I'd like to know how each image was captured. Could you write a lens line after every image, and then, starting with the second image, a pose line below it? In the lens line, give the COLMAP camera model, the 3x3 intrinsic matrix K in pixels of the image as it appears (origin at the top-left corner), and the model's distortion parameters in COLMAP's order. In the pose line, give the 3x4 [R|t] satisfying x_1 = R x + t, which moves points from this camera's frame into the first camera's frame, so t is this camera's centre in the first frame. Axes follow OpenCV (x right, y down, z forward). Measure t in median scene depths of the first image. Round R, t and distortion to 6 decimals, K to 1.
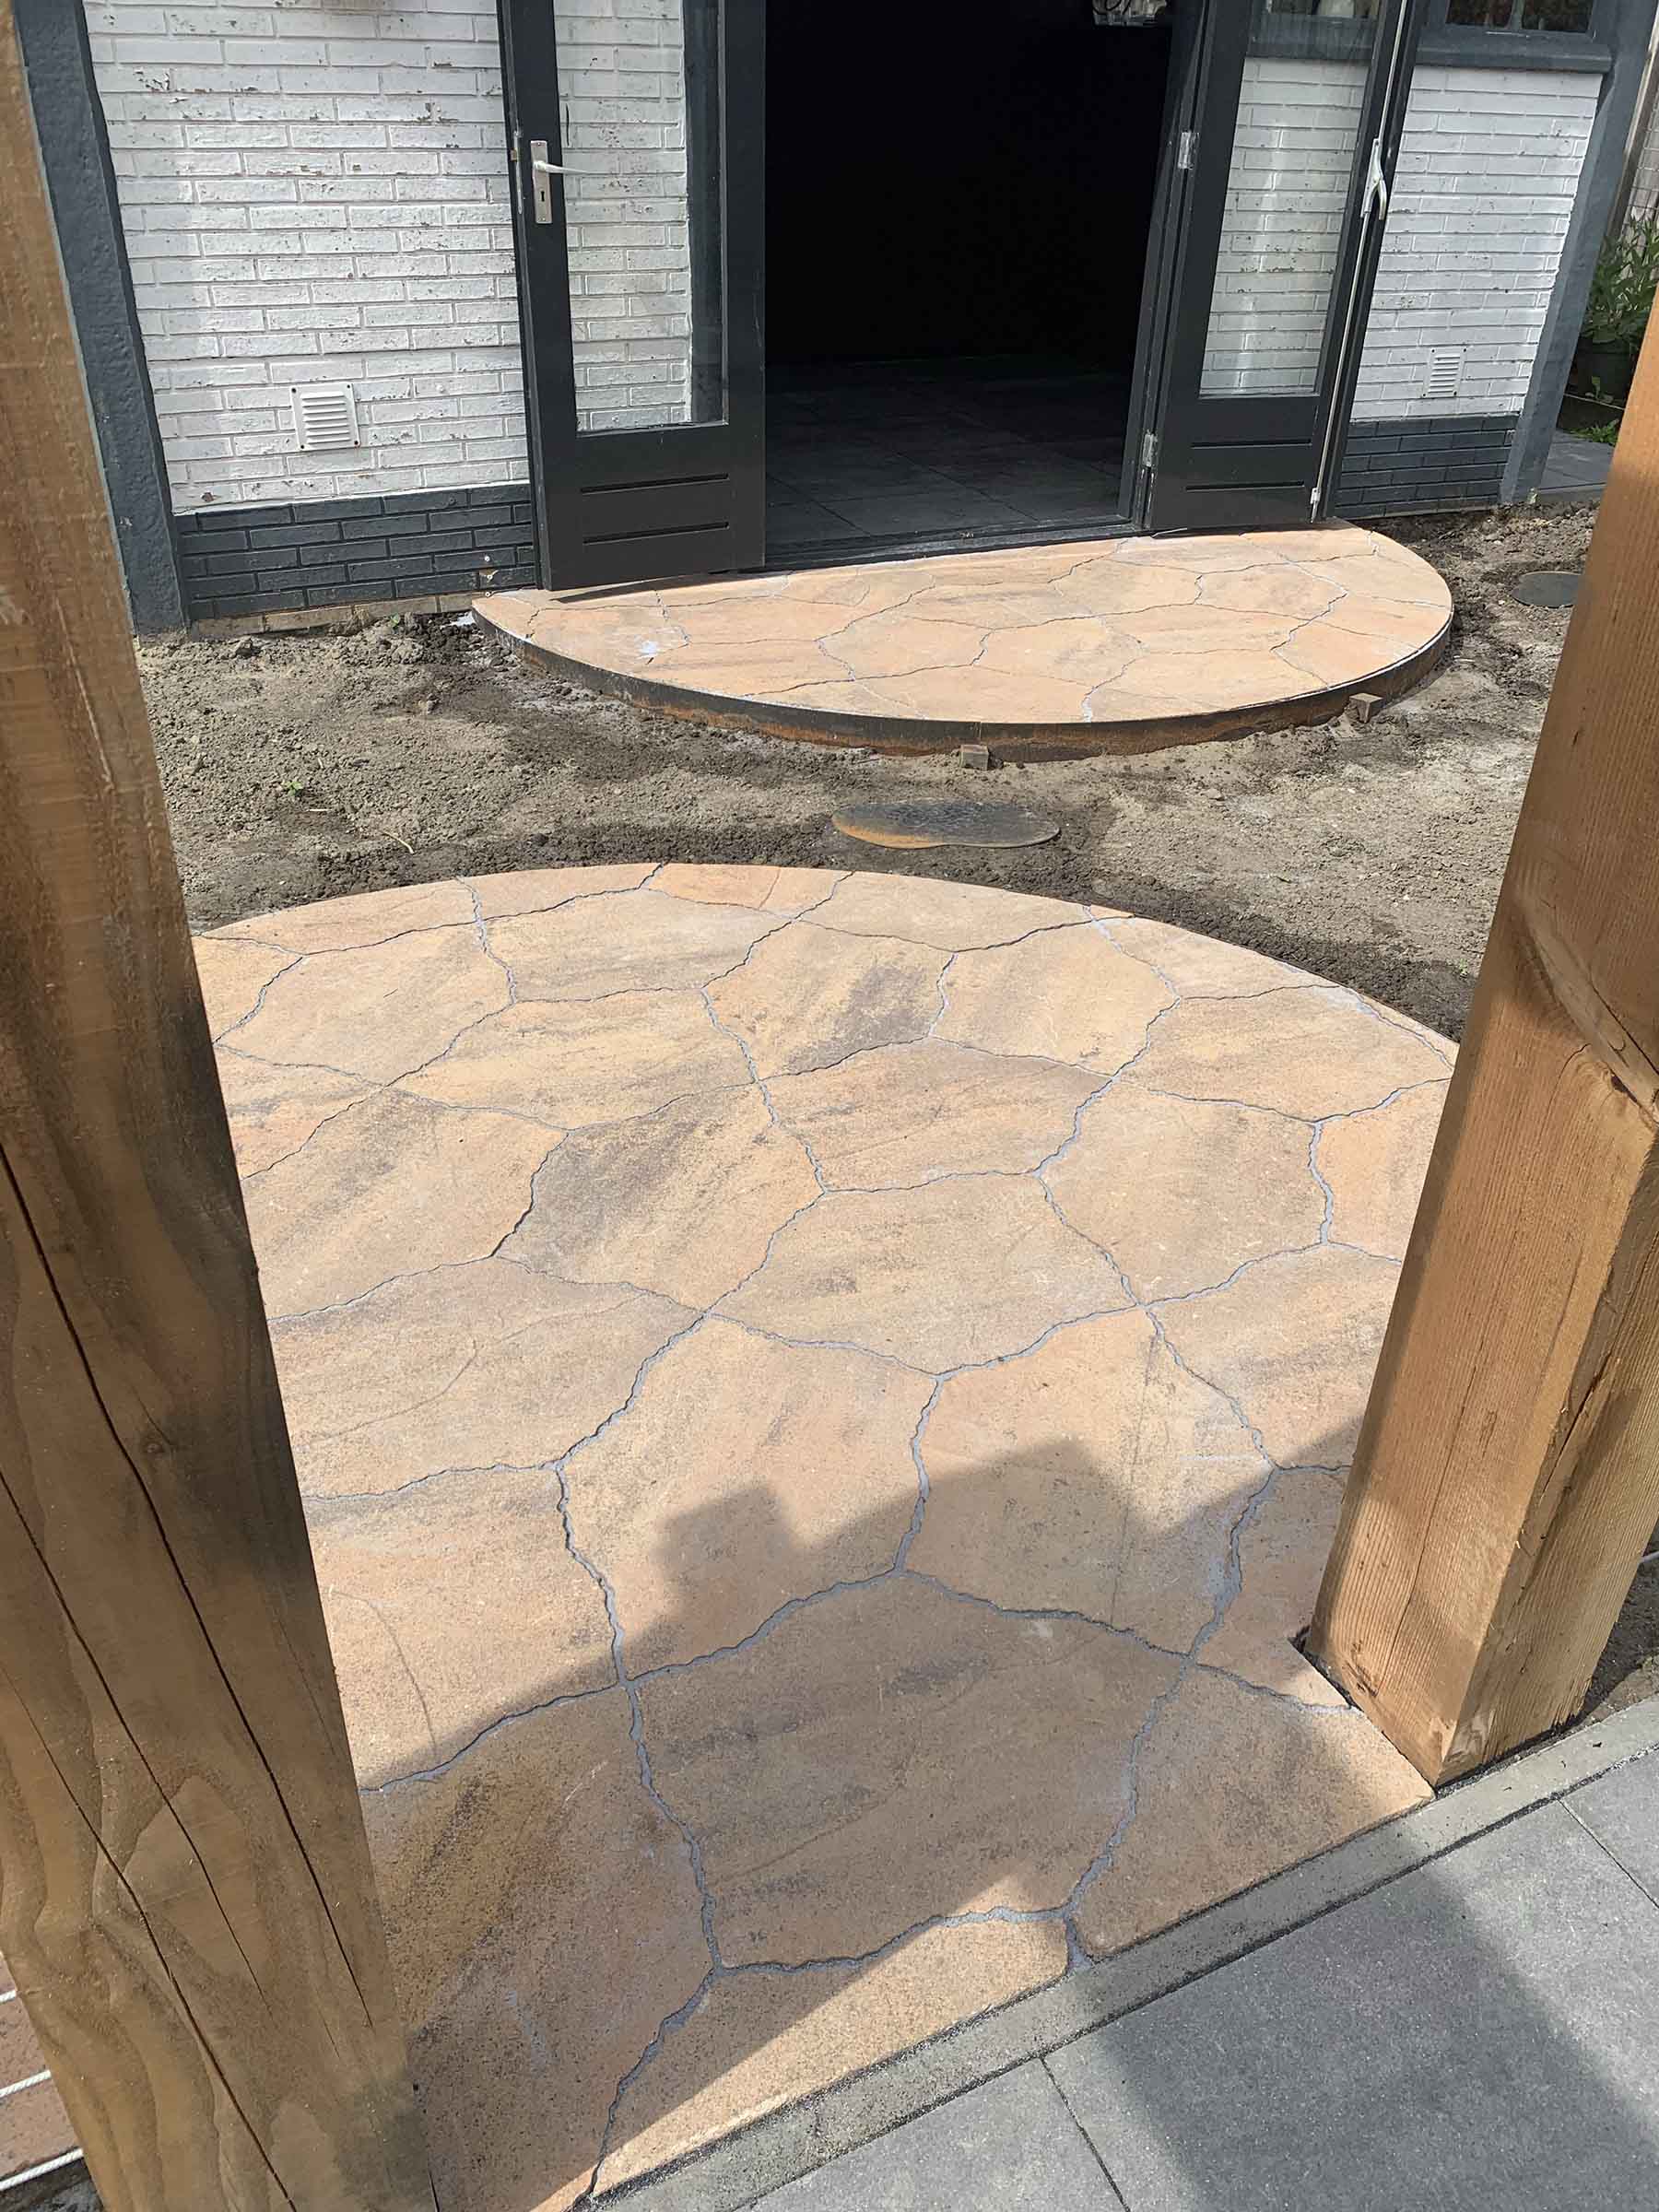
lens RADIAL K [[1678.3, 0, 829.1], [0, 1678.3, 1065.9], [0, 0, 1]] dist [0.109889, -0.211028]
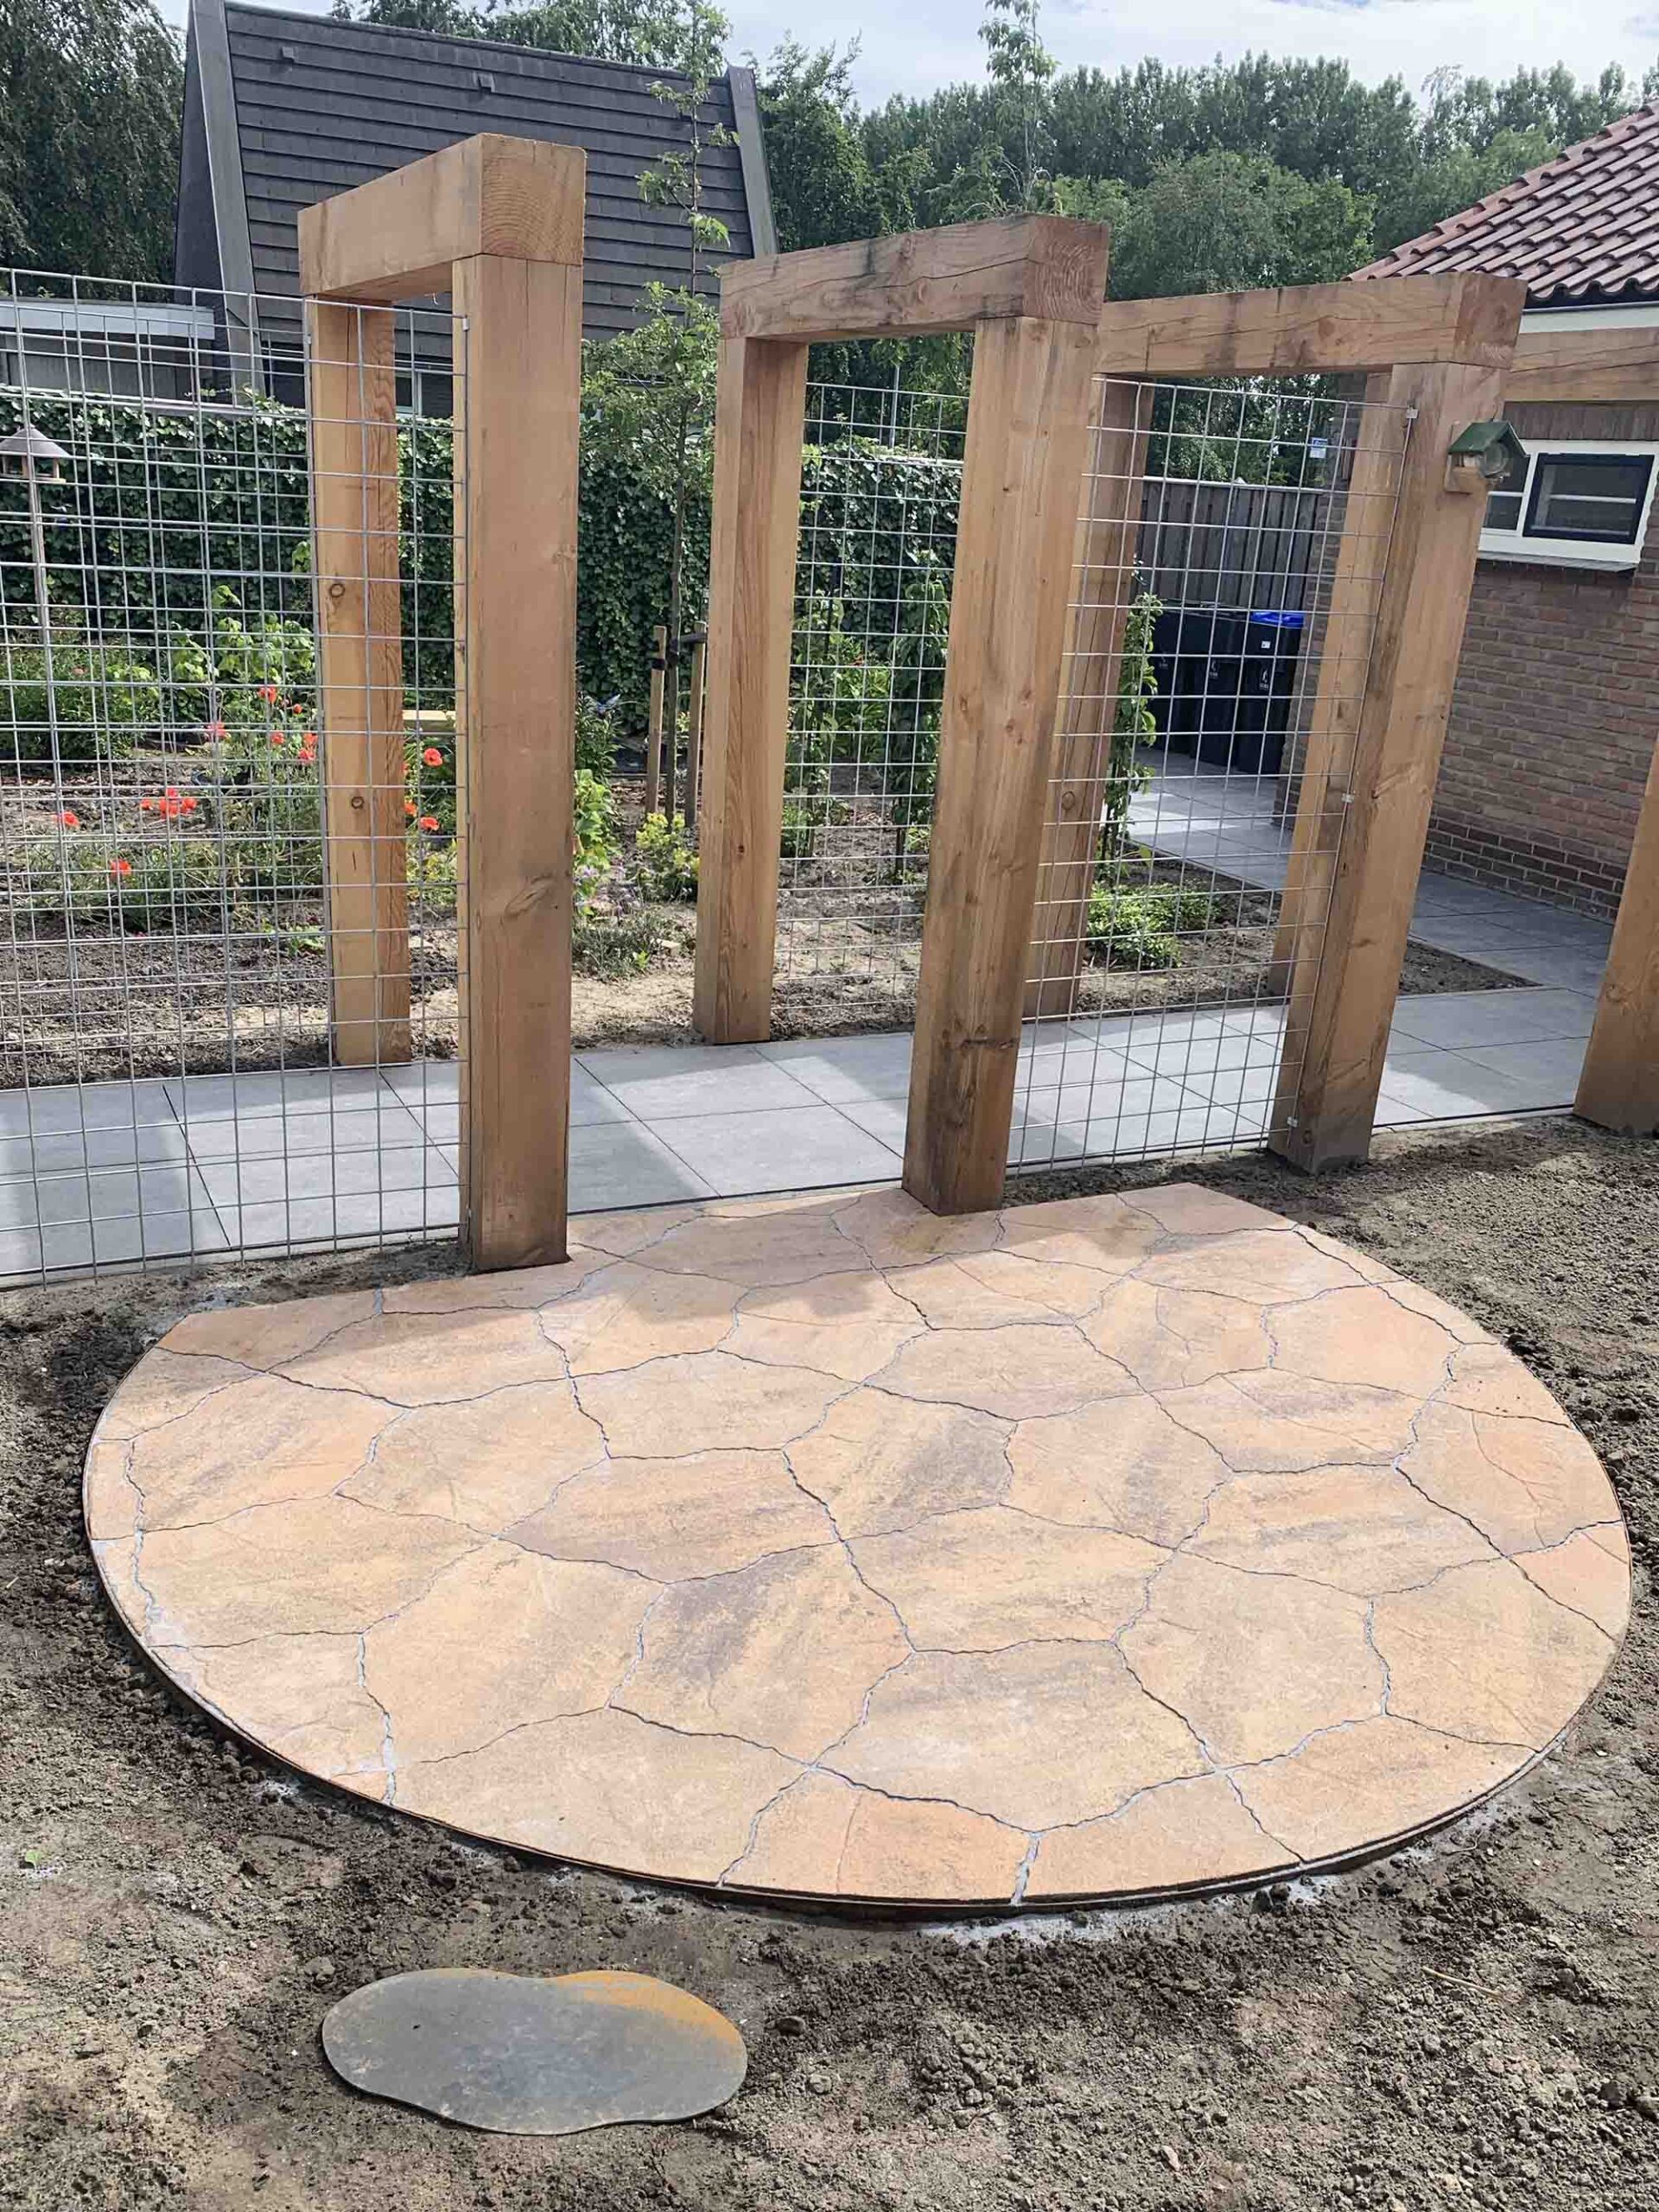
lens RADIAL K [[1688.8, 0, 829.5], [0, 1688.8, 1106.0], [0, 0, 1]] dist [0.022160, -0.002073]
pose [[-0.995105, -0.091855, -0.036445, 0.030068], [-0.085615, 0.617163, 0.782163, -0.998411], [-0.049354, 0.781455, -0.622007, 1.456557]]
